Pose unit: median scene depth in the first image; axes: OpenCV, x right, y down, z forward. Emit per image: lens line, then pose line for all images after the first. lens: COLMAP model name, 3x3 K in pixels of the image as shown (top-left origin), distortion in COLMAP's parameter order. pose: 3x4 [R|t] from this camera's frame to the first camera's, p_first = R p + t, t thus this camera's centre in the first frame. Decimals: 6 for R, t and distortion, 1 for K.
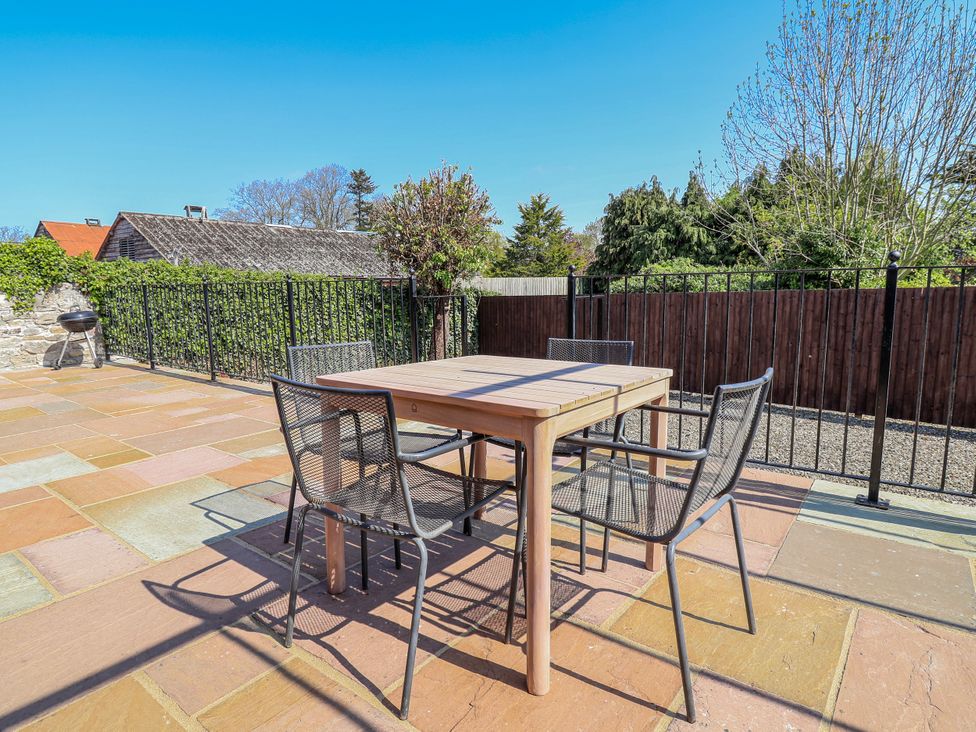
lens RADIAL K [[562.1, 0, 484.3], [0, 562.1, 366.6], [0, 0, 1]] dist [-0.000220, 0.000206]
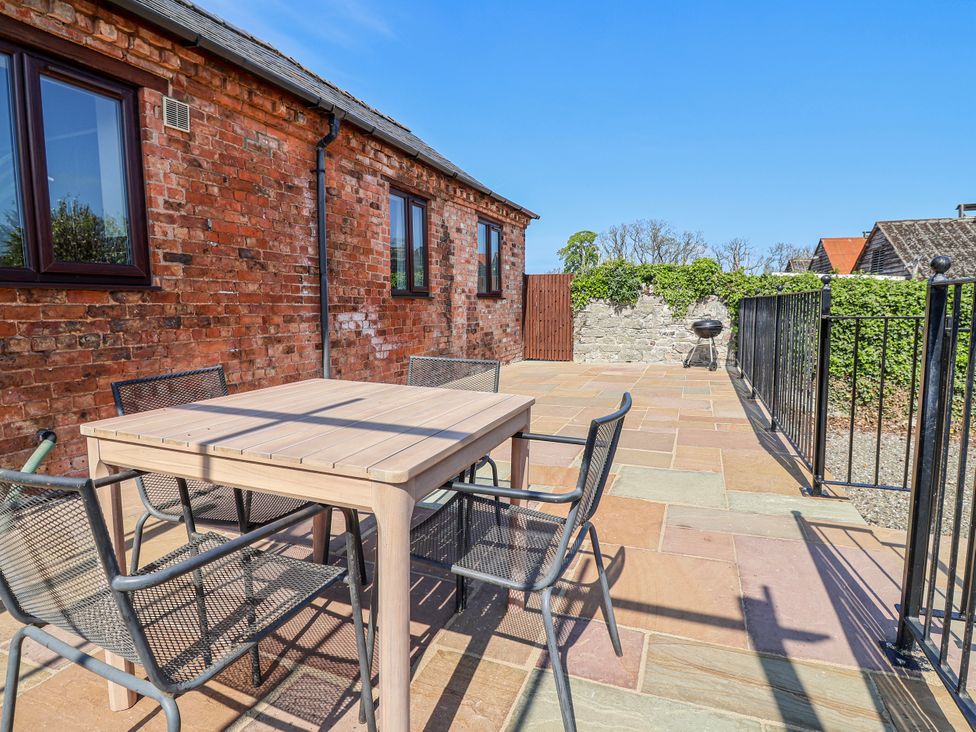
lens RADIAL K [[540.6, 0, 486.2], [0, 540.6, 366.6], [0, 0, 1]] dist [0.000628, -0.012517]
pose [[0.274813, 0.121563, -0.953782, 0.214540], [-0.133943, 0.987143, 0.087222, -0.037731], [0.952122, 0.103783, 0.287562, 0.244944]]
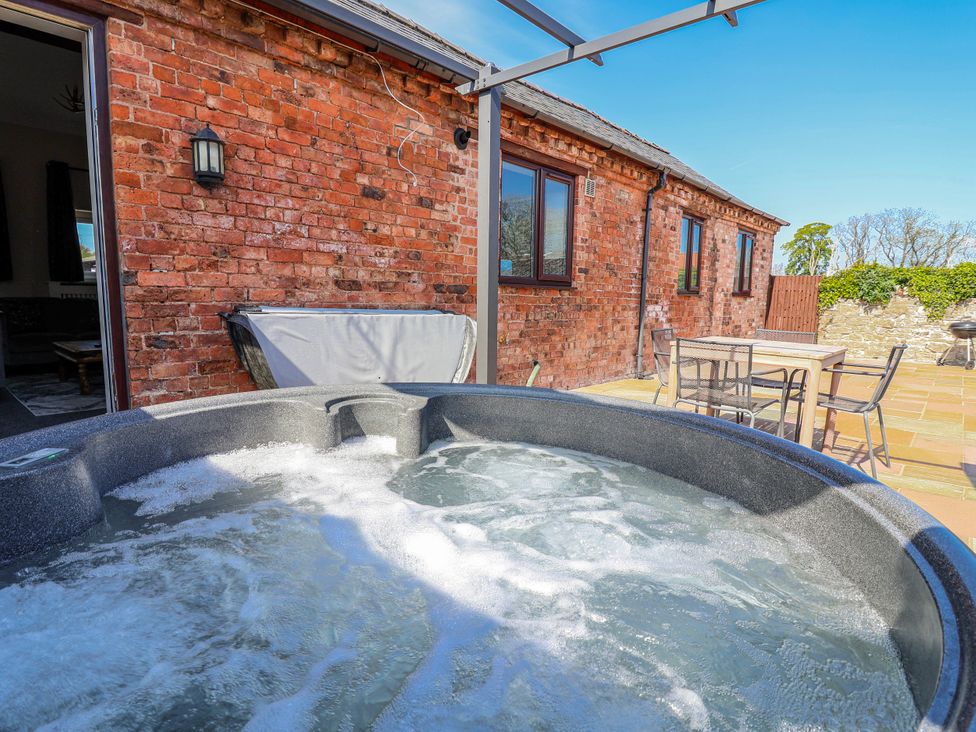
lens RADIAL K [[540.6, 0, 479.1], [0, 540.6, 367.1], [0, 0, 1]] dist [0.000628, -0.012517]
pose [[-0.083859, 0.137760, -0.986909, 0.505806], [-0.155340, 0.976482, 0.149504, -0.010714], [0.984295, 0.165844, -0.060487, 0.041432]]
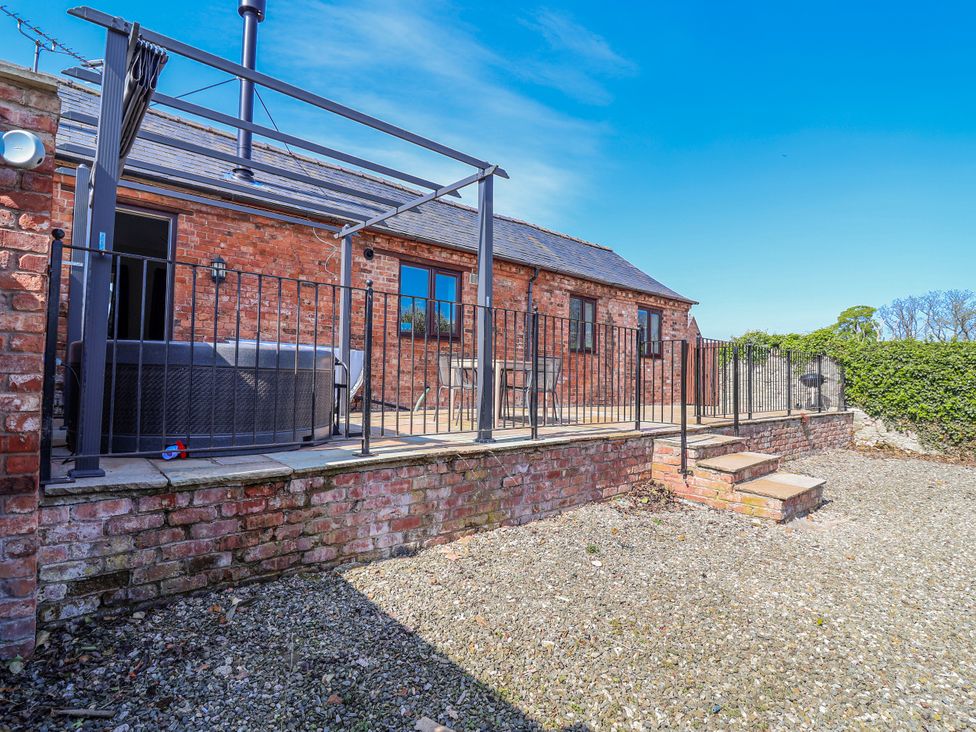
lens RADIAL K [[540.6, 0, 489.6], [0, 540.6, 365.1], [0, 0, 1]] dist [0.000628, -0.012517]
pose [[-0.195277, -0.022638, -0.980487, 0.868863], [-0.157347, 0.987506, 0.008537, 0.004113], [0.968044, 0.155944, -0.196399, 0.409526]]
